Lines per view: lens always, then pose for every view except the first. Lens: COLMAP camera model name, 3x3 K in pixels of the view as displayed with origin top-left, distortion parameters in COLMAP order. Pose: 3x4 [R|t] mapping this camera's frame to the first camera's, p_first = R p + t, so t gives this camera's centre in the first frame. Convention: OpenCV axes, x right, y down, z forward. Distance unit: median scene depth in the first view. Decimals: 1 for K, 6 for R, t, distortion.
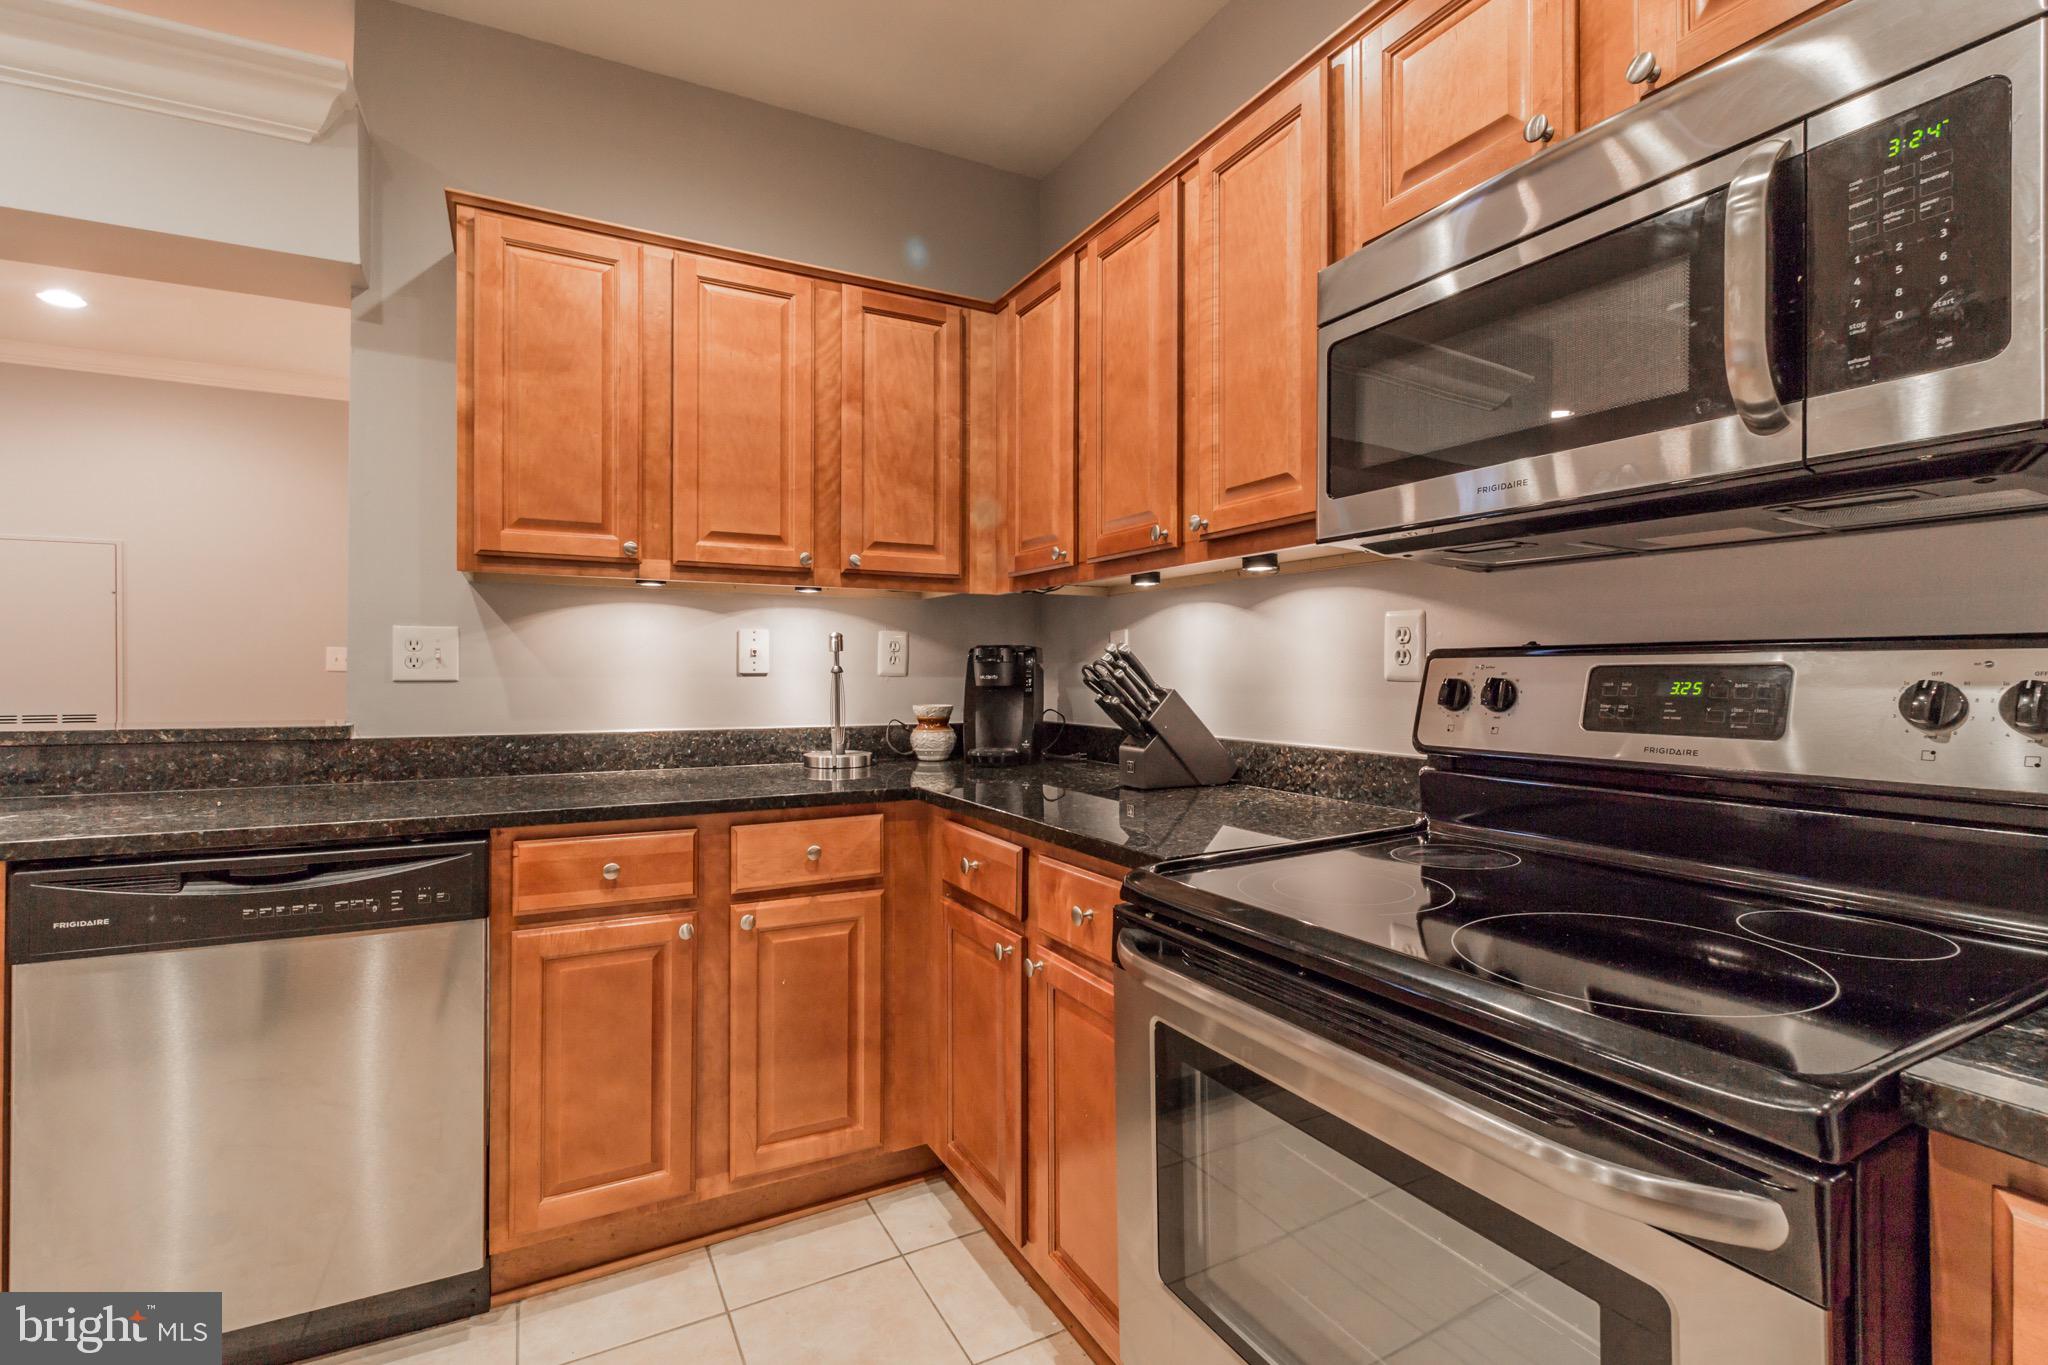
lens RADIAL K [[943.2, 0, 1036.2], [0, 943.2, 674.1], [0, 0, 1]] dist [0.001483, -0.000014]
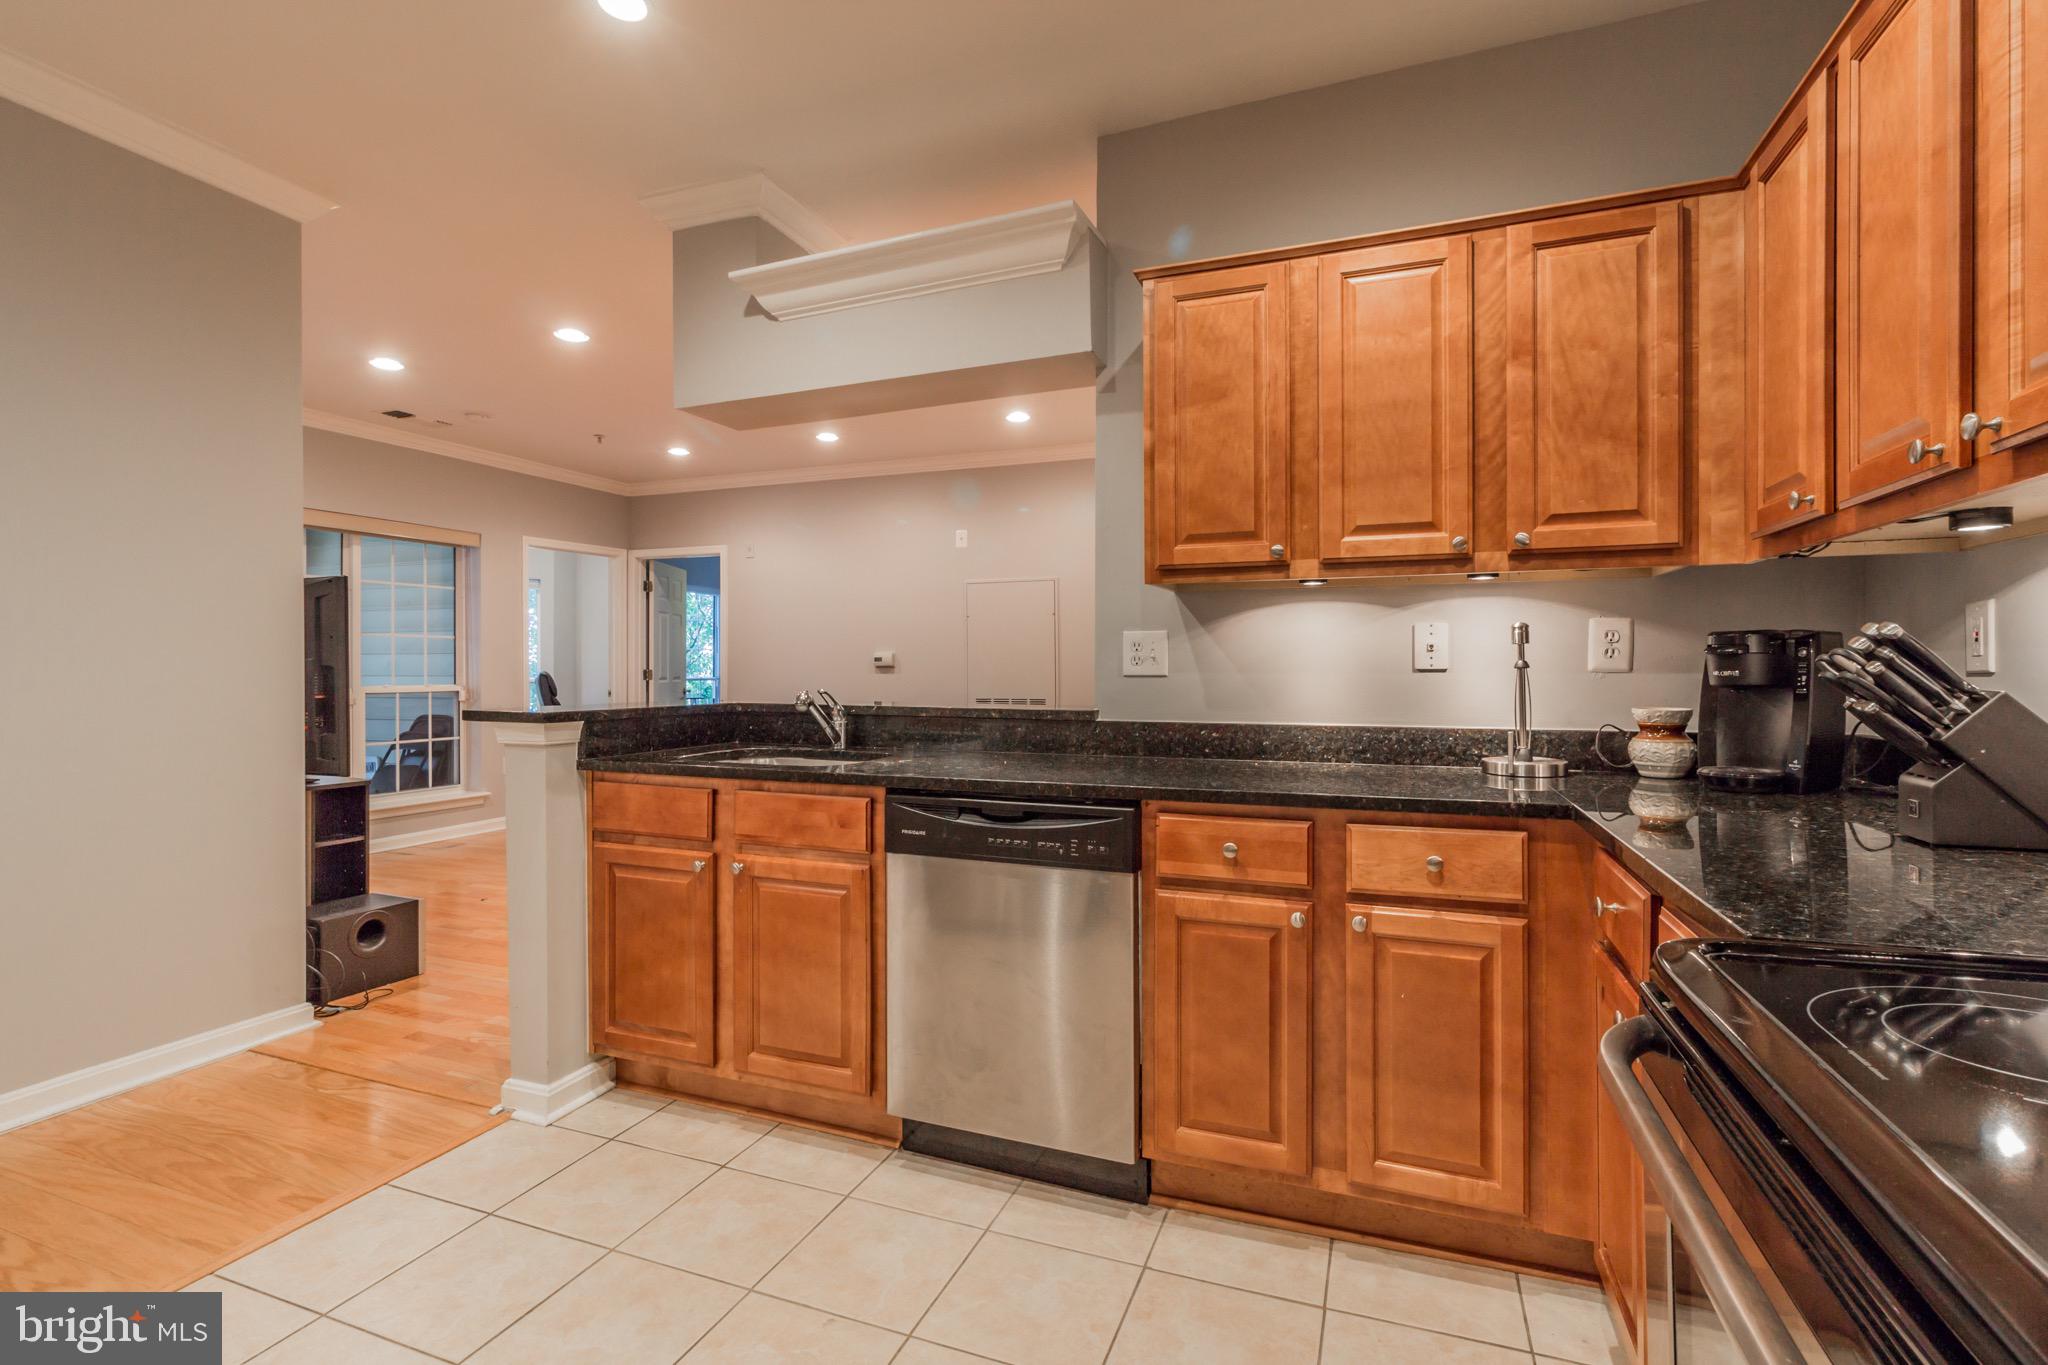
lens RADIAL K [[943.2, 0, 1033.5], [0, 943.2, 673.5], [0, 0, 1]] dist [0.001483, -0.000014]
pose [[0.654335, 0.000789, -0.756204, 0.193697], [0.000942, 0.999998, 0.001858, 0.001804], [0.756204, -0.001928, 0.654333, 0.098084]]
